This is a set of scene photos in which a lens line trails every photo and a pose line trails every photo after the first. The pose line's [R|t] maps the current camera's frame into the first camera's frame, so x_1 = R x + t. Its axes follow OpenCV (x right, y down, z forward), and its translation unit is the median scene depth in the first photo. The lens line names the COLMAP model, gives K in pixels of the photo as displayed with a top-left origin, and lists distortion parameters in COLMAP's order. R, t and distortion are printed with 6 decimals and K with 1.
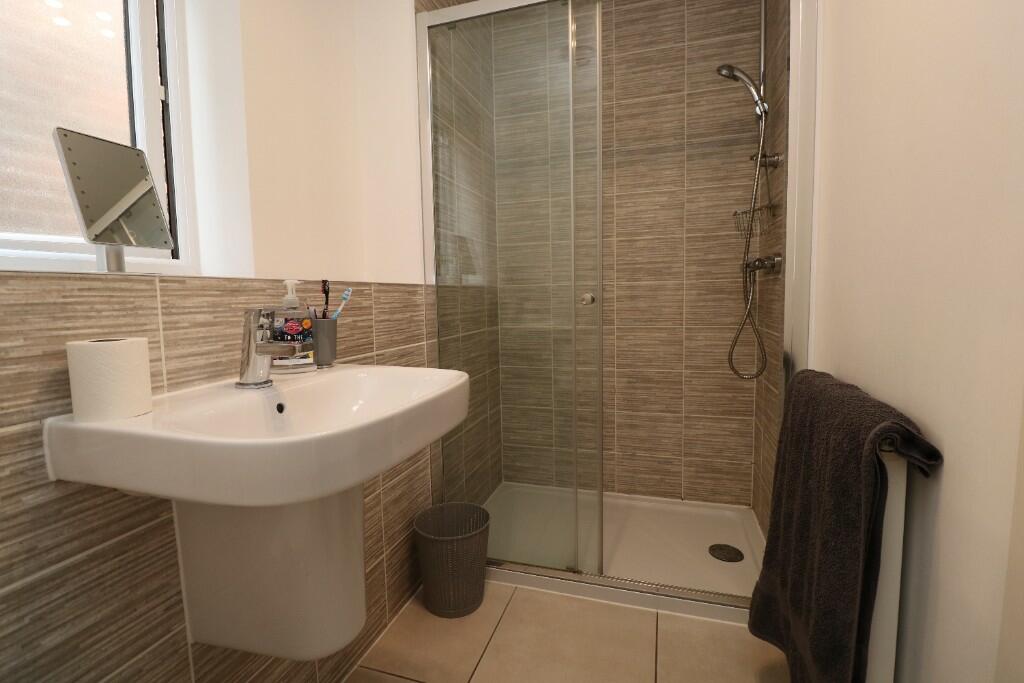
lens RADIAL K [[472.6, 0, 511.2], [0, 472.6, 333.8], [0, 0, 1]] dist [0.001722, -0.012825]
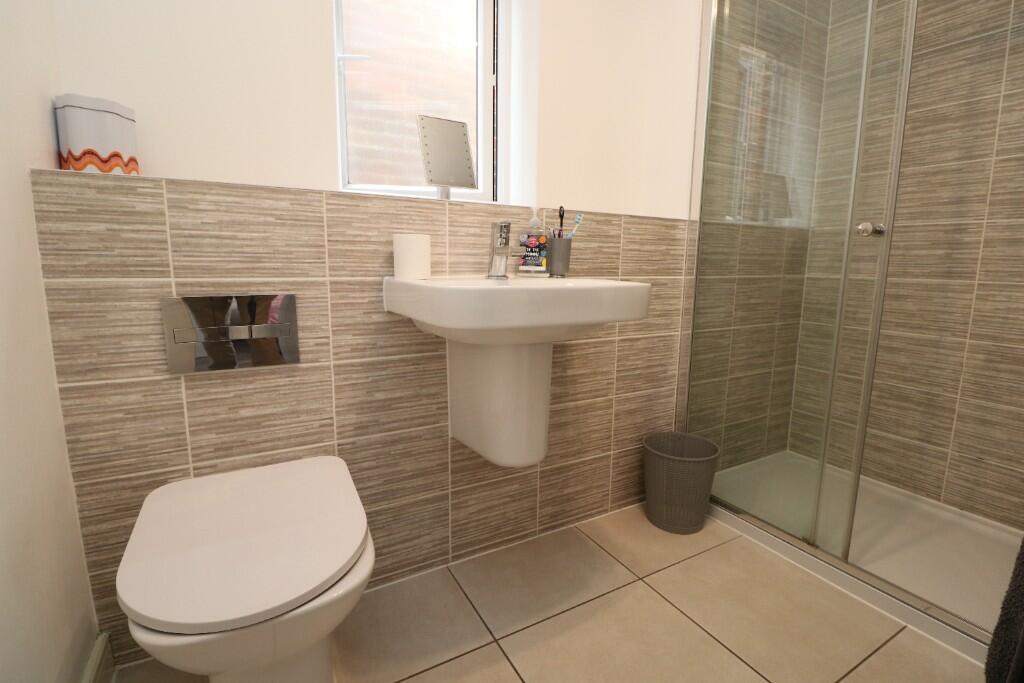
lens RADIAL K [[472.6, 0, 511.2], [0, 472.6, 333.8], [0, 0, 1]] dist [0.001722, -0.012825]
pose [[0.733835, 0.133492, -0.666083, 0.293623], [-0.083255, 0.990784, 0.106843, 0.073892], [0.674207, -0.022950, 0.738185, -0.024173]]
